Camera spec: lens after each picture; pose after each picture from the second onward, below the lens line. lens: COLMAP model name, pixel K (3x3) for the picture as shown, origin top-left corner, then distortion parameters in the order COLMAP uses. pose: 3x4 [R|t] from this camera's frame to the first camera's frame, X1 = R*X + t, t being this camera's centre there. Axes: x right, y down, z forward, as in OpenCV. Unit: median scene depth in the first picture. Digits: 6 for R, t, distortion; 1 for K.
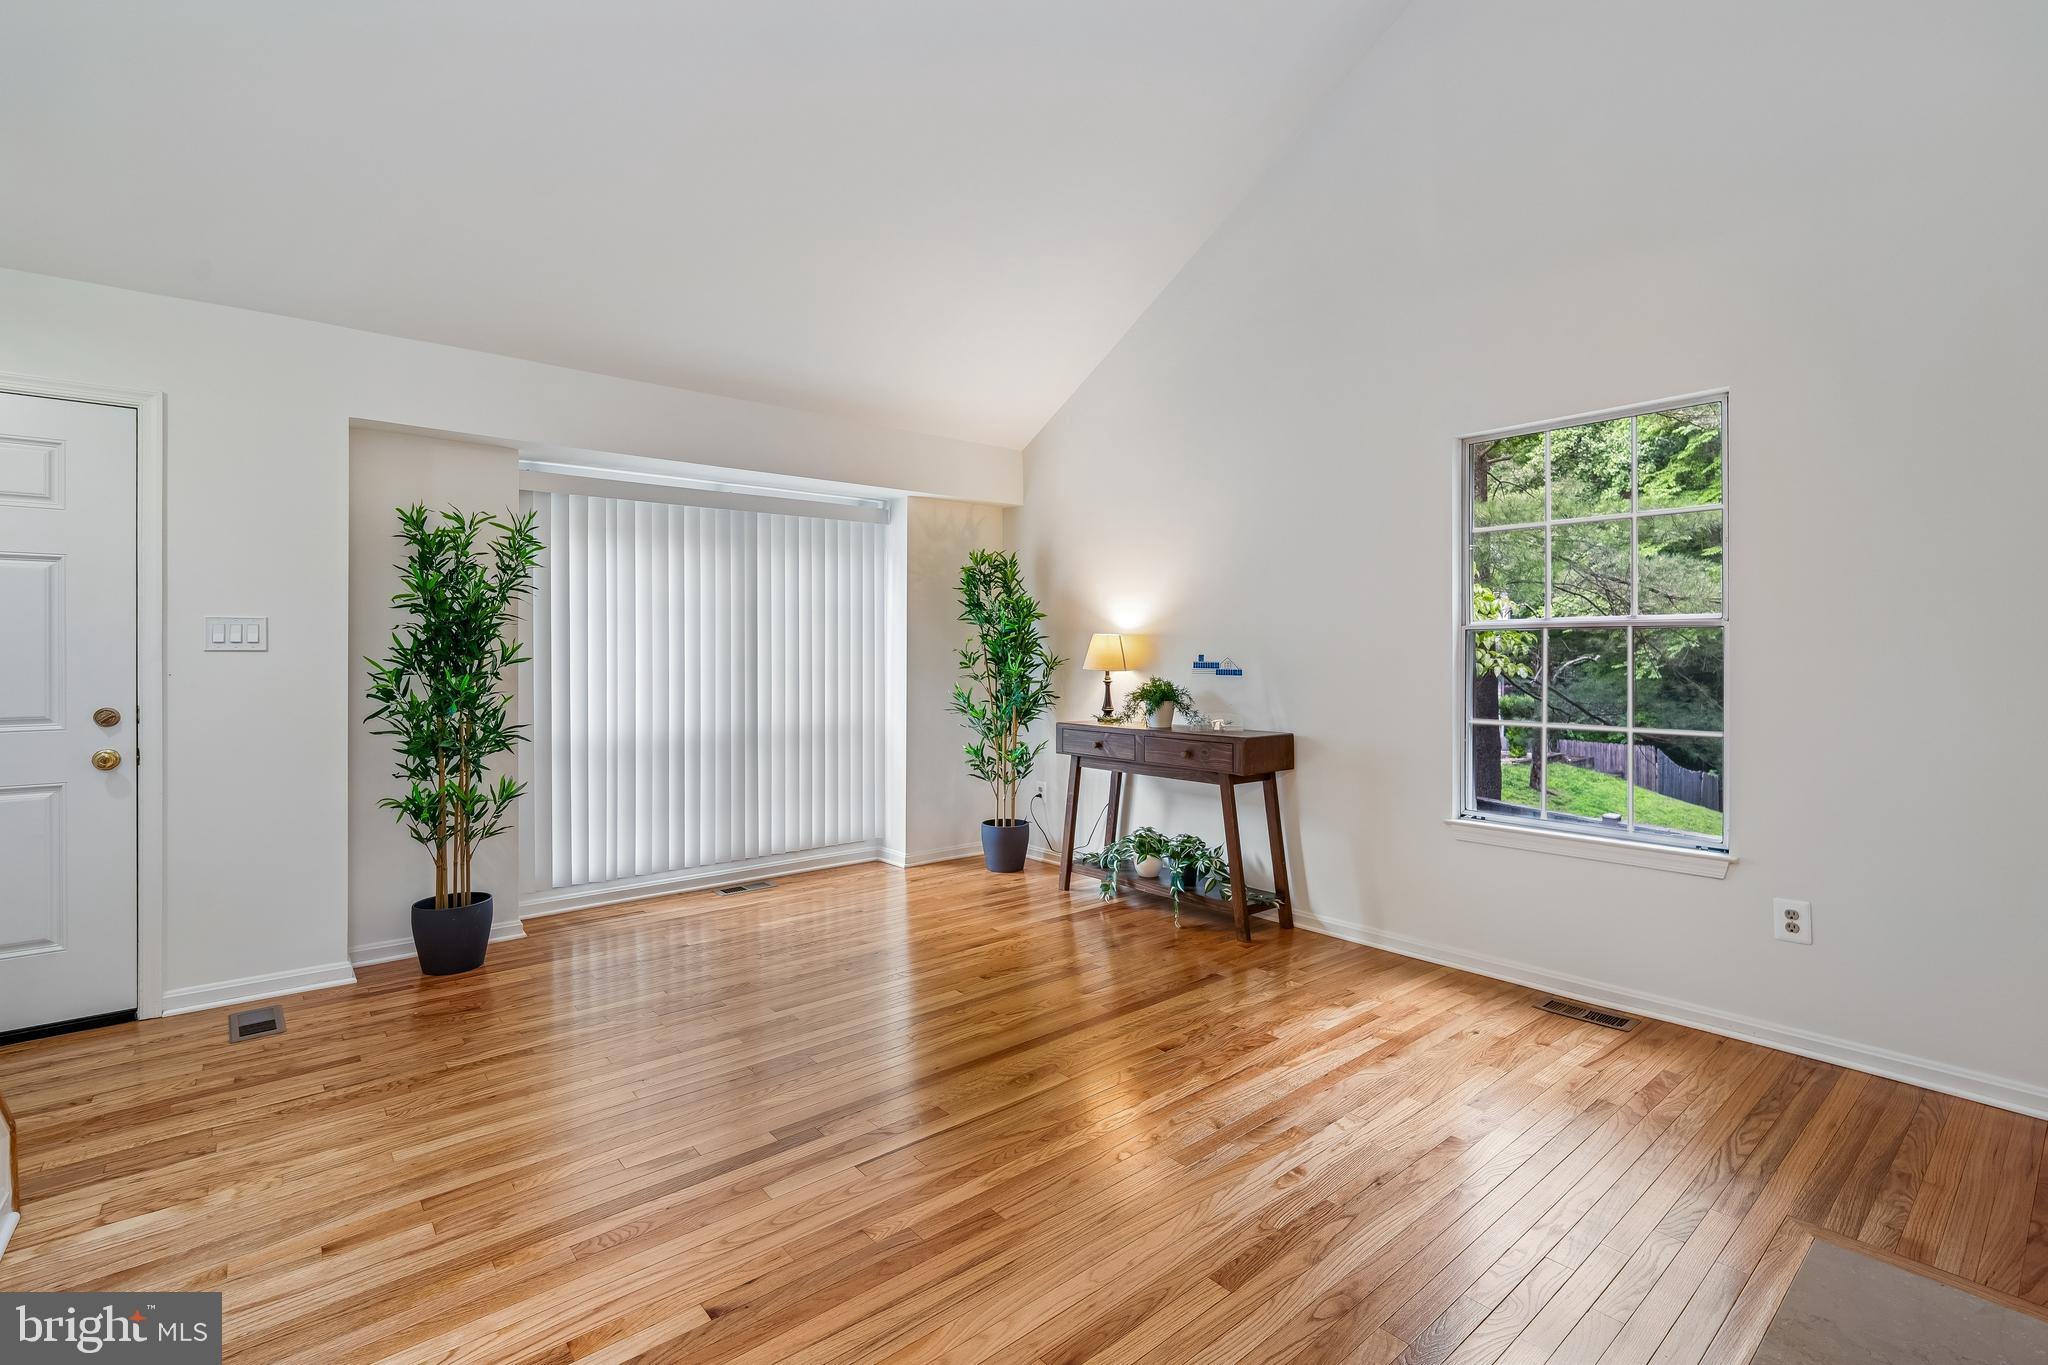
lens RADIAL K [[919.0, 0, 1026.7], [0, 919.0, 665.7], [0, 0, 1]] dist [-0.001779, -0.000230]
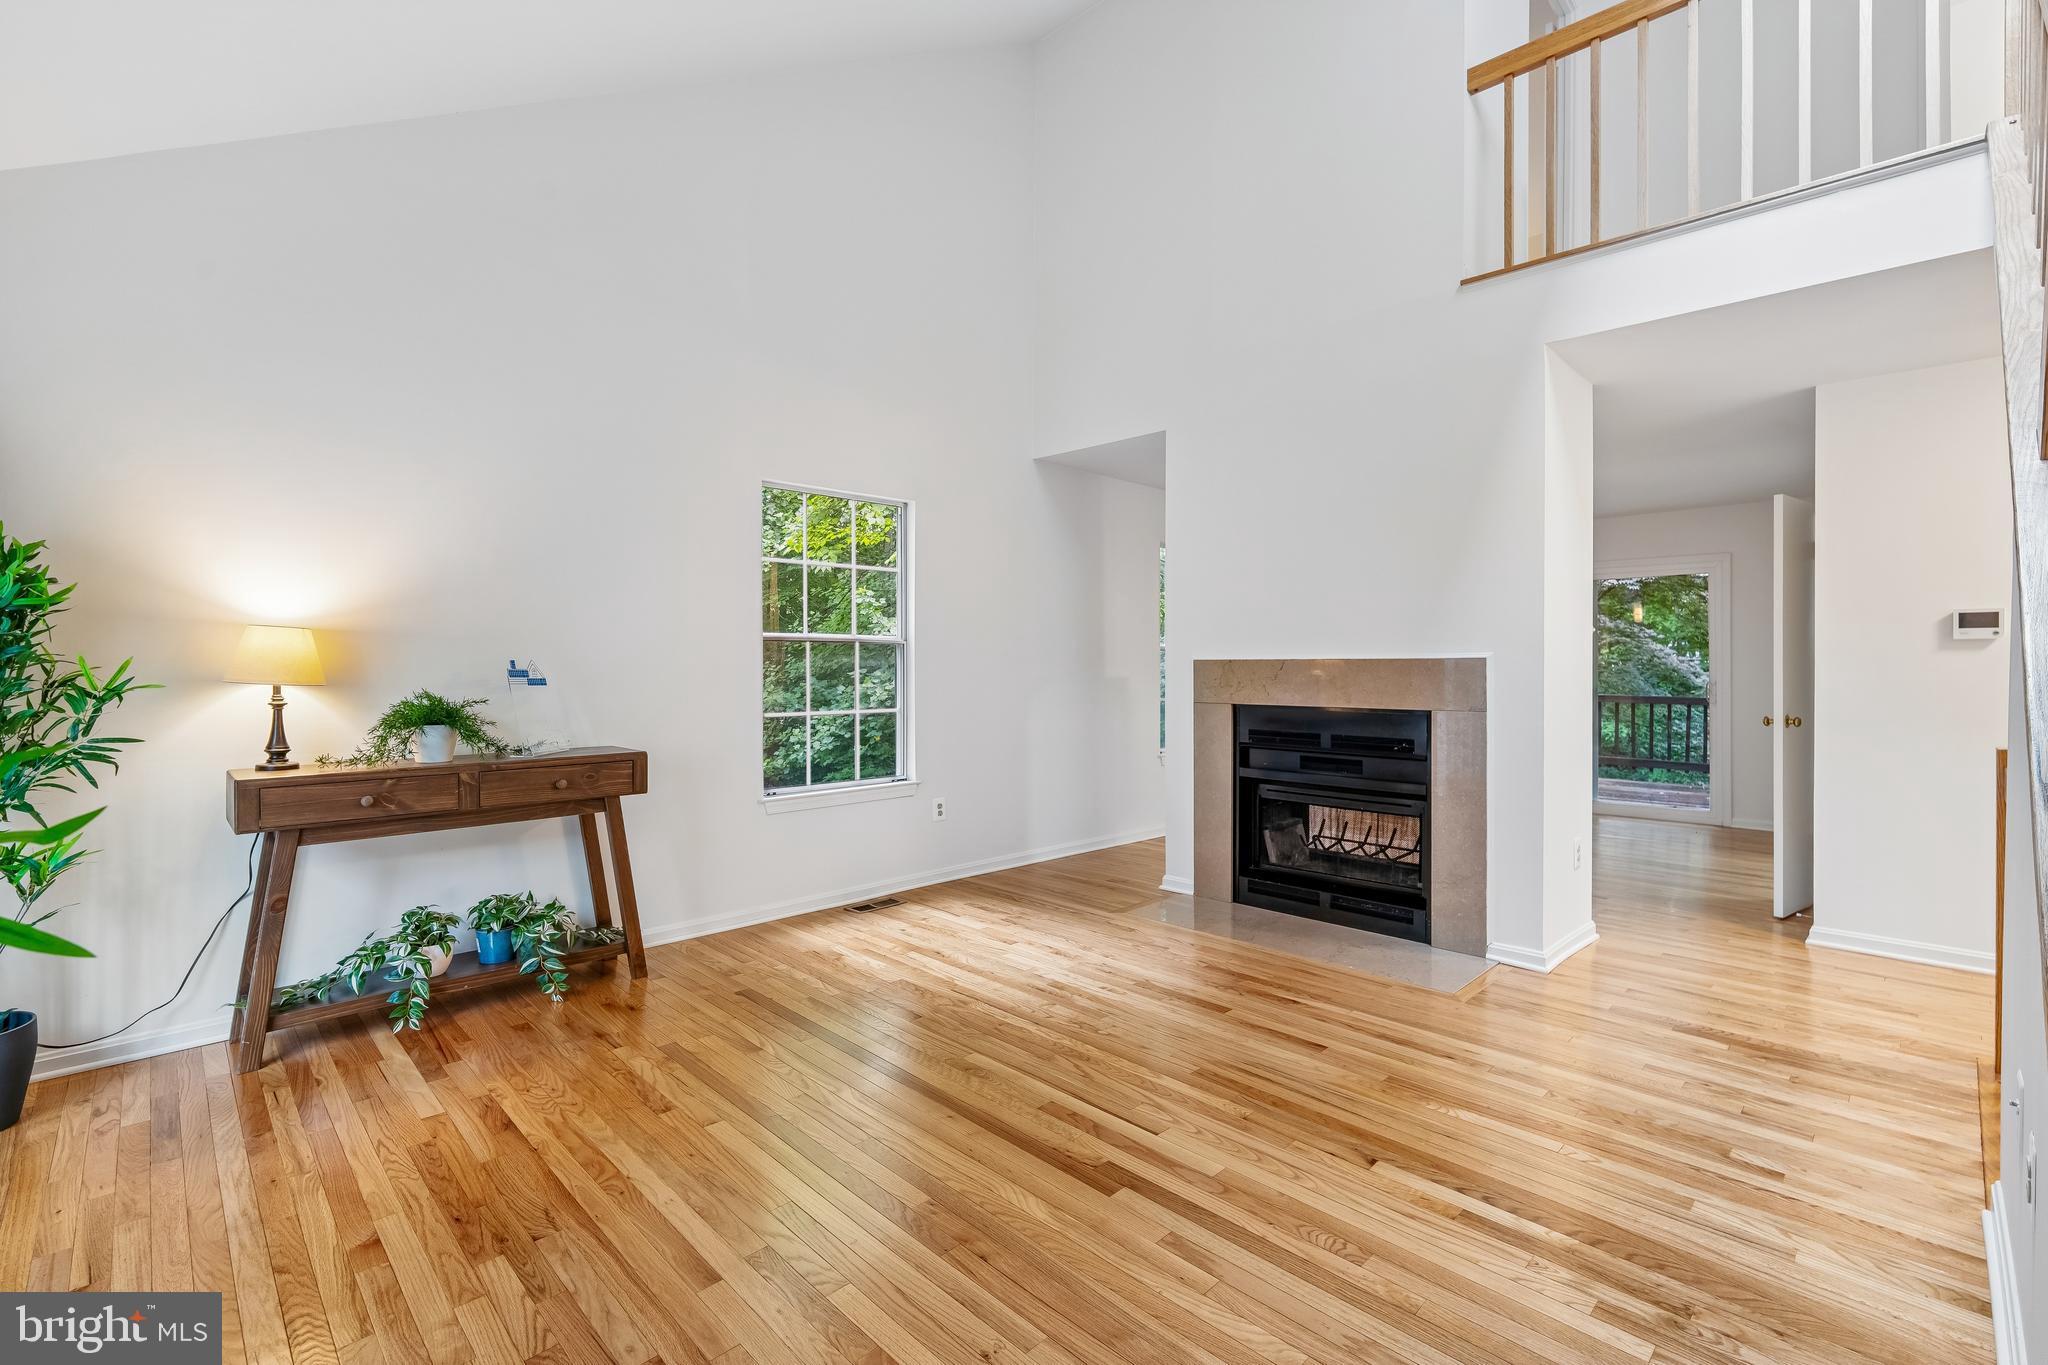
lens RADIAL K [[919.0, 0, 1026.9], [0, 919.0, 673.2], [0, 0, 1]] dist [-0.001779, -0.000230]
pose [[-0.083662, -0.007048, 0.996469, -0.924923], [0.012130, 0.999894, 0.008091, -0.002888], [-0.996420, 0.012764, -0.083567, 0.921403]]
